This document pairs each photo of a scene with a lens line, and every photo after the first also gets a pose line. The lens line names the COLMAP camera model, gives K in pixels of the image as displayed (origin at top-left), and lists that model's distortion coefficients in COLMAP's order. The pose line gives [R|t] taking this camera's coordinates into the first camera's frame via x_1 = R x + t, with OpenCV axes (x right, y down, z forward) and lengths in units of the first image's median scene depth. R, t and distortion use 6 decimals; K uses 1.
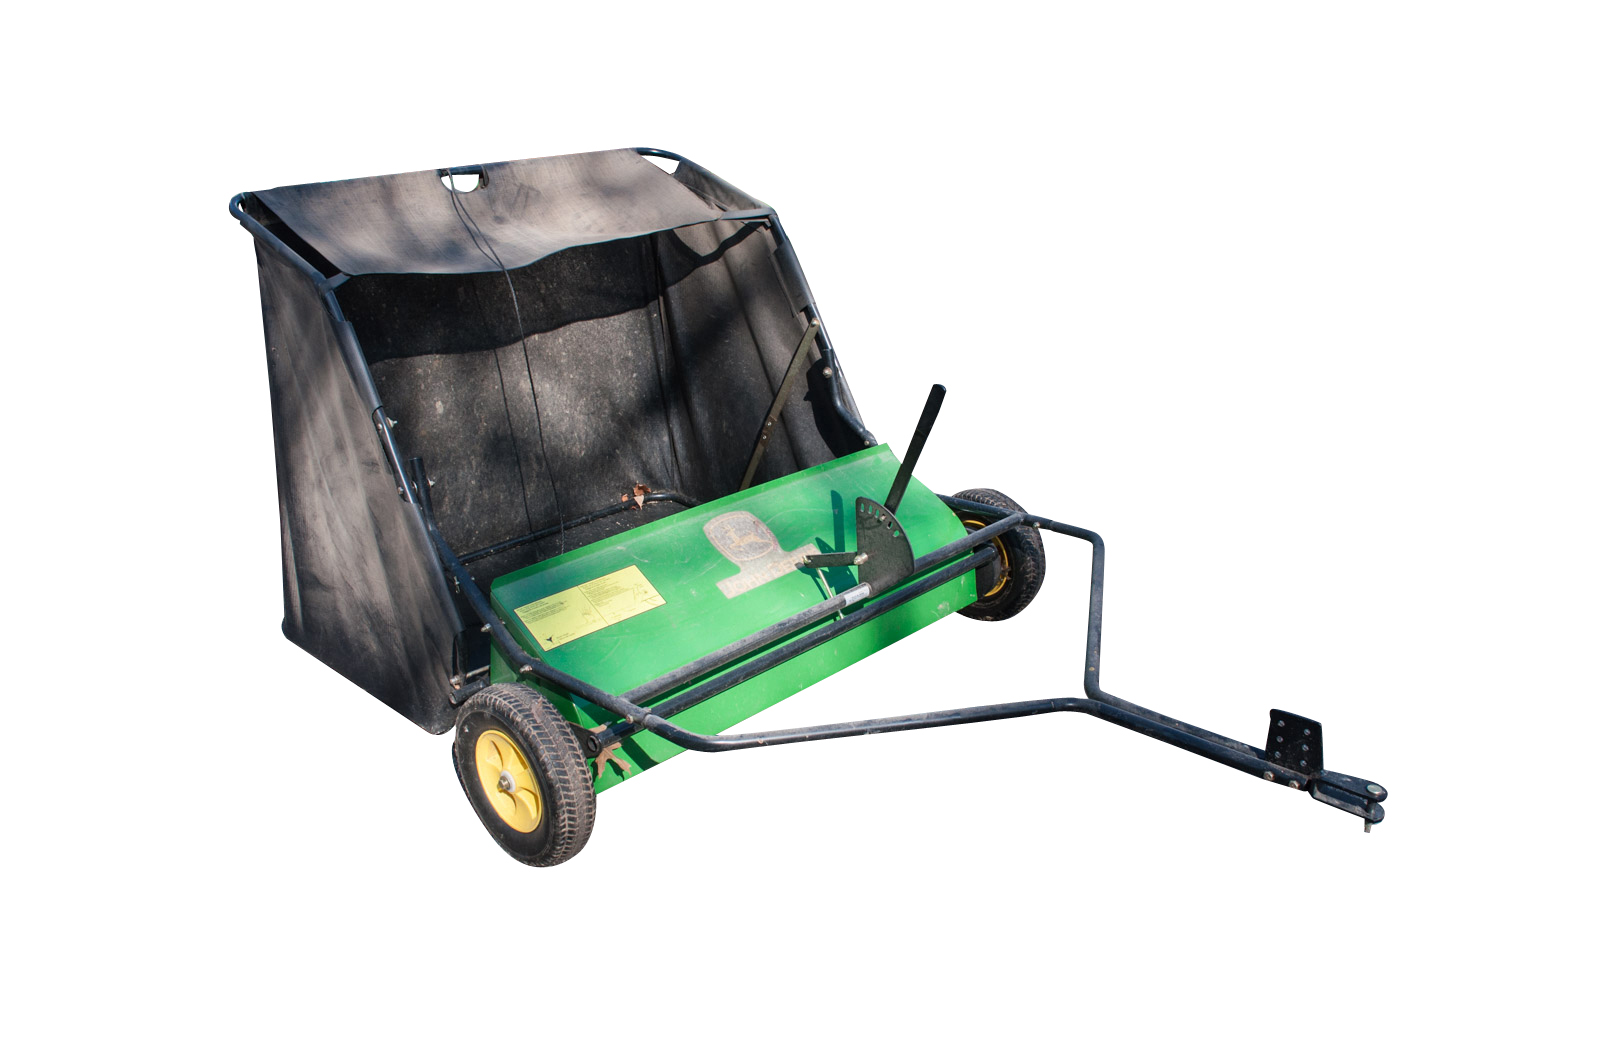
lens RADIAL K [[1298.6, 0, 796.7], [0, 1298.6, 534.1], [0, 0, 1]] dist [-0.076641, 0.007871]
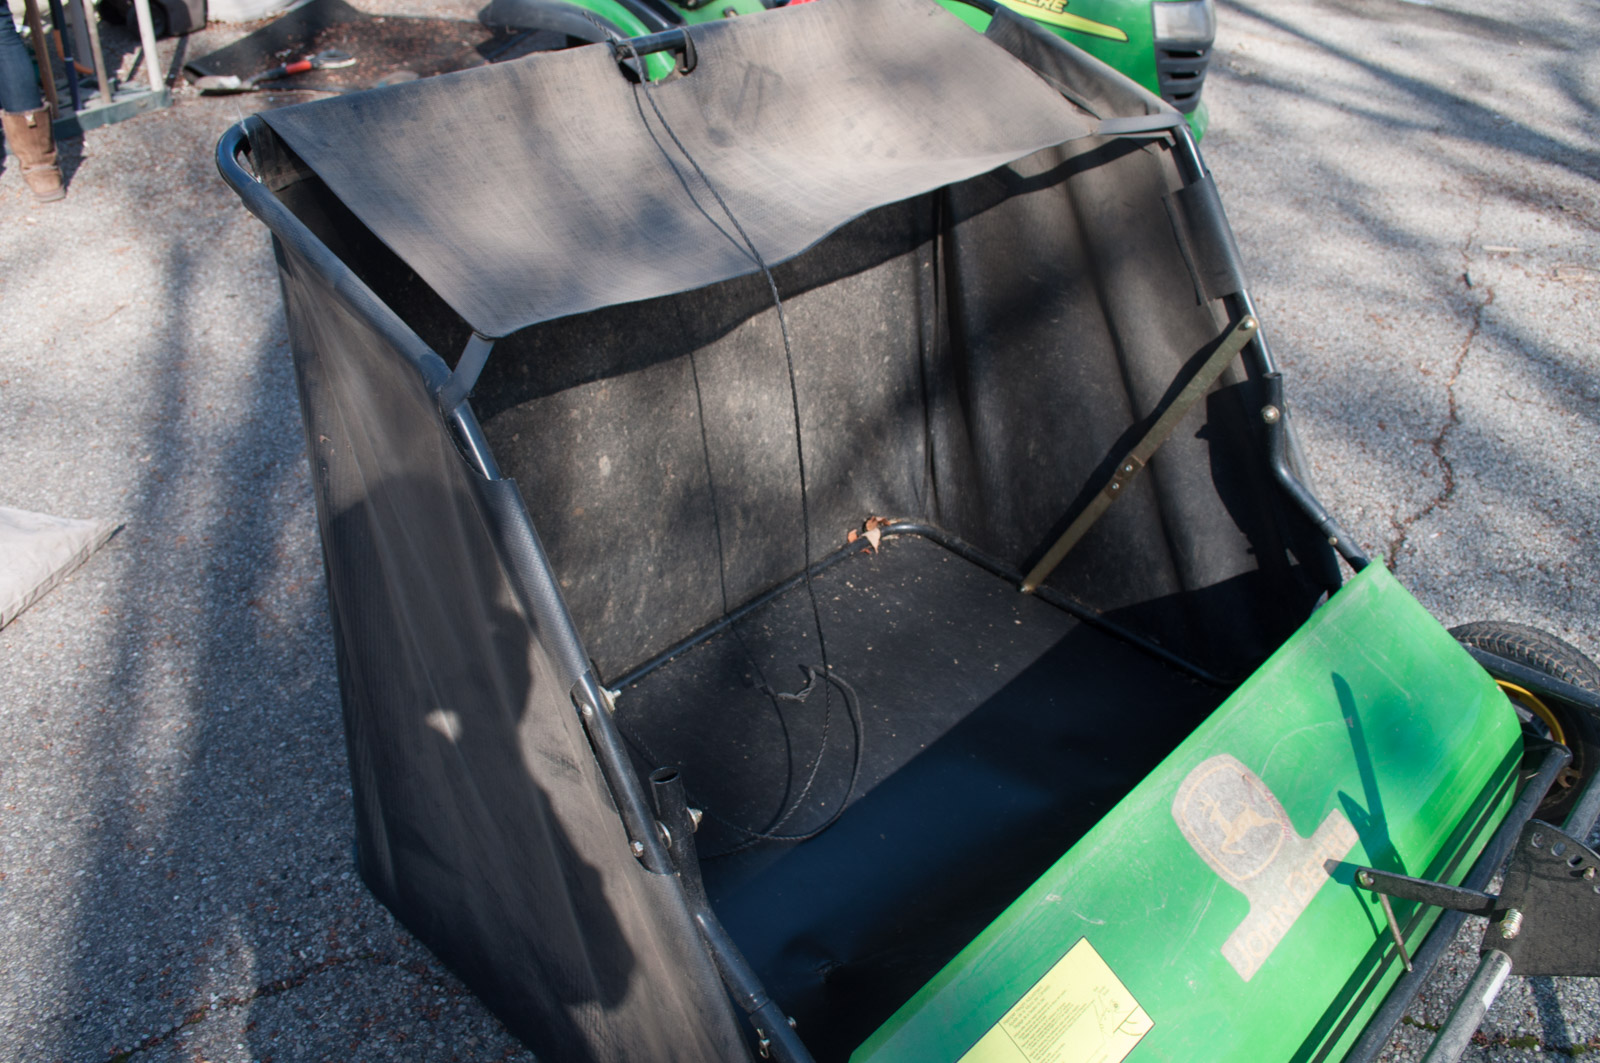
lens RADIAL K [[1298.6, 0, 809.7], [0, 1298.6, 526.7], [0, 0, 1]] dist [-0.076641, 0.007871]
pose [[0.999787, 0.016869, 0.011853, -0.187285], [-0.018743, 0.983178, 0.181688, -0.173955], [-0.008588, -0.181871, 0.983285, 0.416275]]
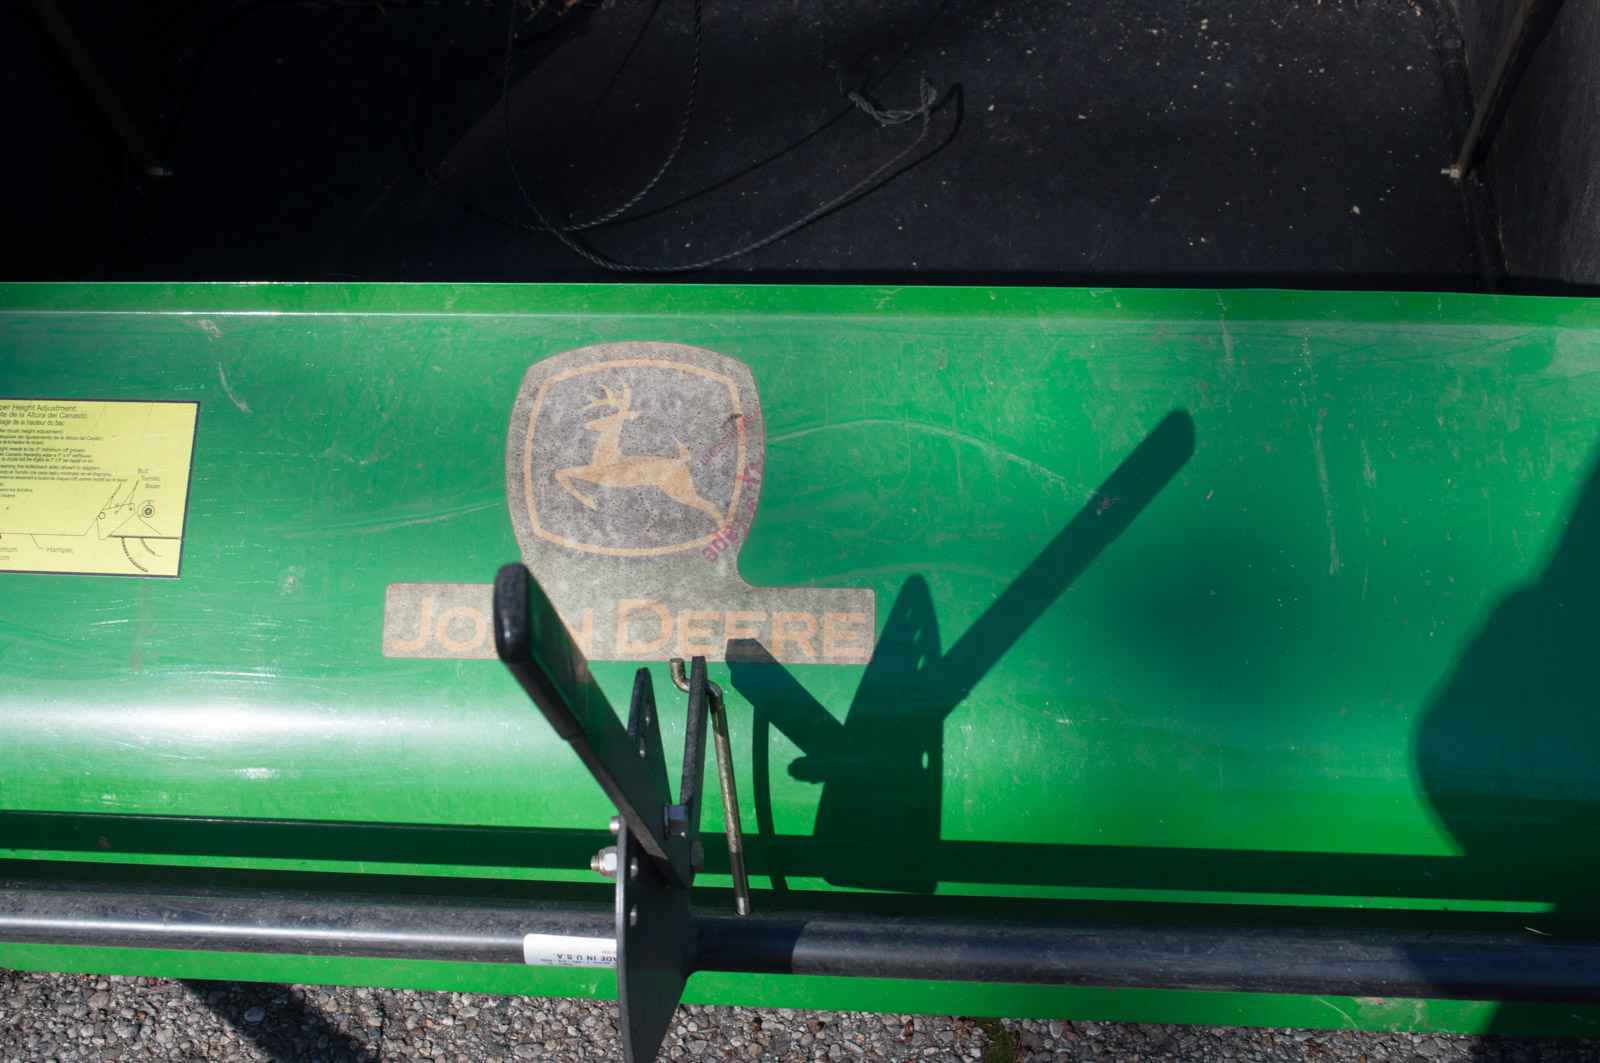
lens RADIAL K [[2076.5, 0, 801.2], [0, 2076.5, 531.7], [0, 0, 1]] dist [-0.004516, 0.000000]
pose [[0.619290, 0.547764, -0.562525, 0.198617], [-0.226283, 0.810561, 0.540174, -0.193322], [0.751848, -0.207234, 0.625922, 0.617308]]
